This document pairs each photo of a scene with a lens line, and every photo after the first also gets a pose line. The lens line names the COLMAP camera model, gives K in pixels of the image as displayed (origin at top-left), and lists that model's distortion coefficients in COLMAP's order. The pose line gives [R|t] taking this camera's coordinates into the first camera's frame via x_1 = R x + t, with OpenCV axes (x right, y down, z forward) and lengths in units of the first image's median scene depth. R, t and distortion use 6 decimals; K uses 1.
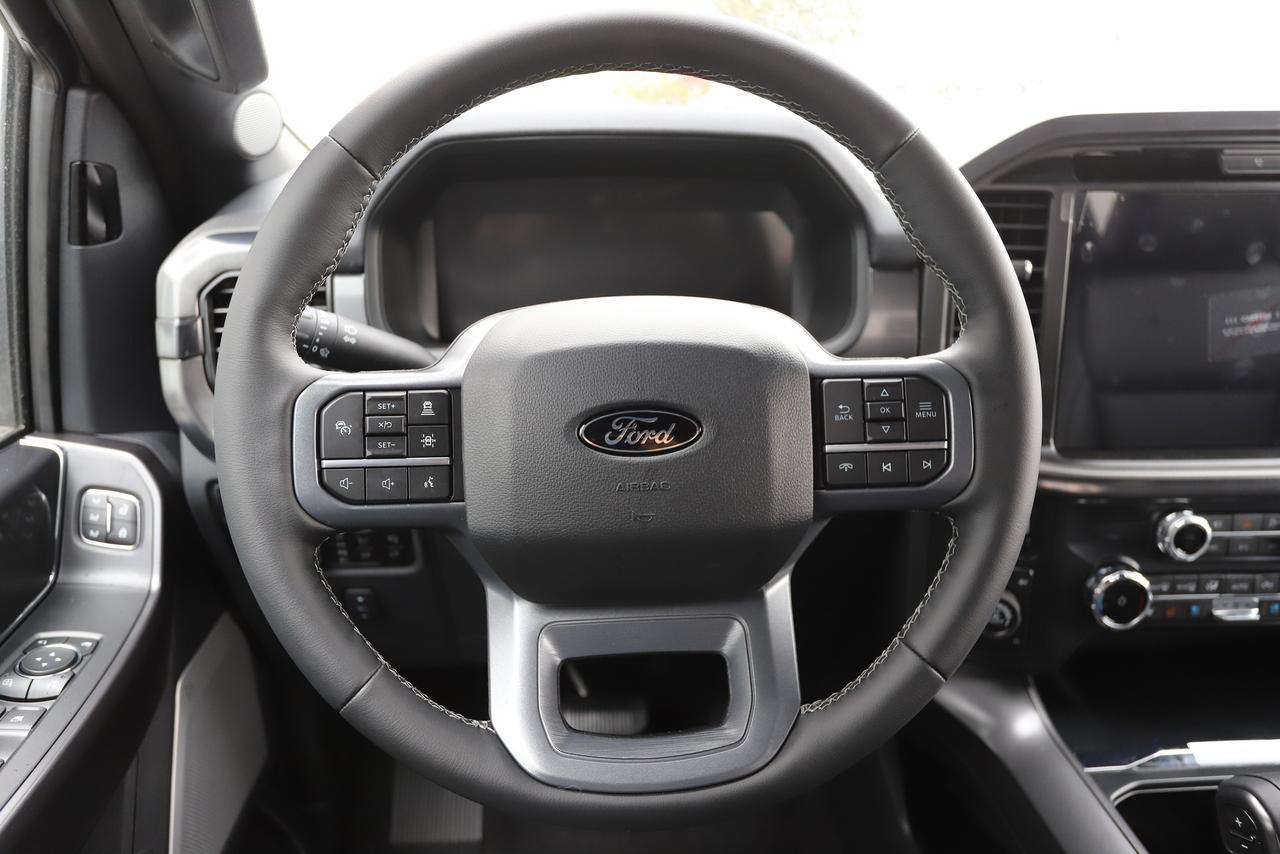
lens RADIAL K [[928.5, 0, 638.3], [0, 928.5, 410.7], [0, 0, 1]] dist [-0.062594, 0.072493]
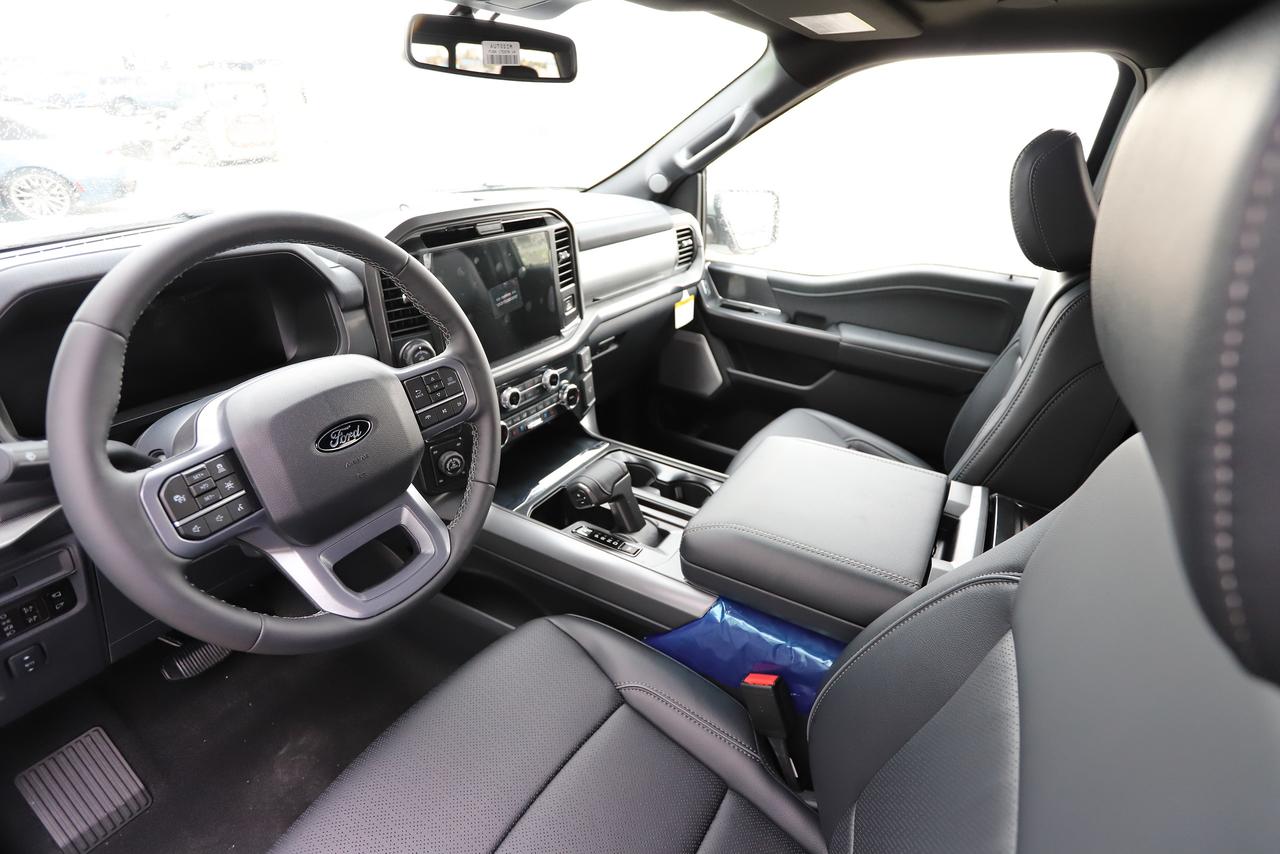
lens RADIAL K [[637.7, 0, 644.2], [0, 637.7, 413.9], [0, 0, 1]] dist [-0.071604, 0.026212]
pose [[0.557871, -0.332249, 0.760520, -0.492674], [0.234402, 0.942138, 0.239650, -0.145763], [-0.796138, 0.044574, 0.603471, -0.229419]]
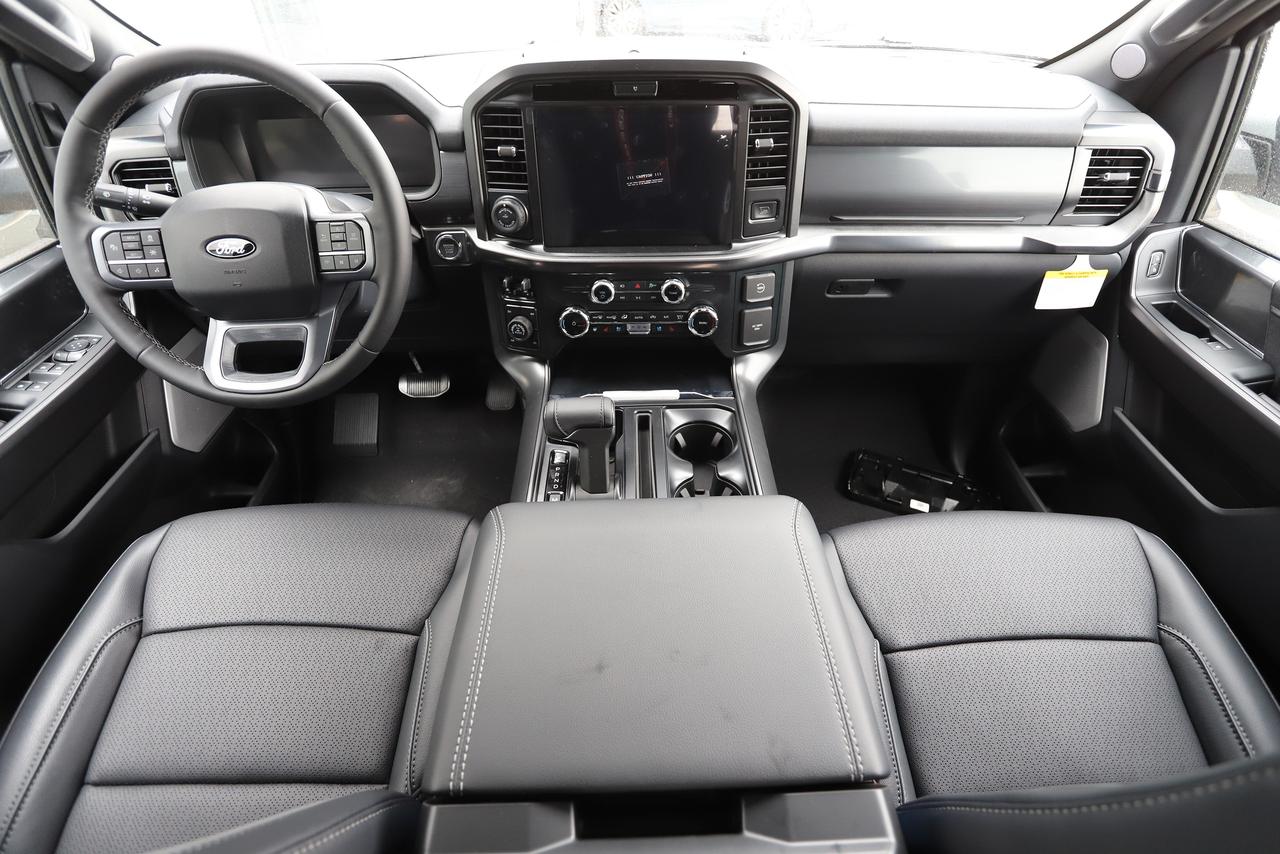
lens RADIAL K [[637.7, 0, 644.2], [0, 637.7, 413.9], [0, 0, 1]] dist [-0.071604, 0.026212]
pose [[0.998884, 0.019505, -0.043016, 0.885215], [-0.004397, 0.945194, 0.326480, -0.076212], [0.047026, -0.325926, 0.944225, -0.454687]]
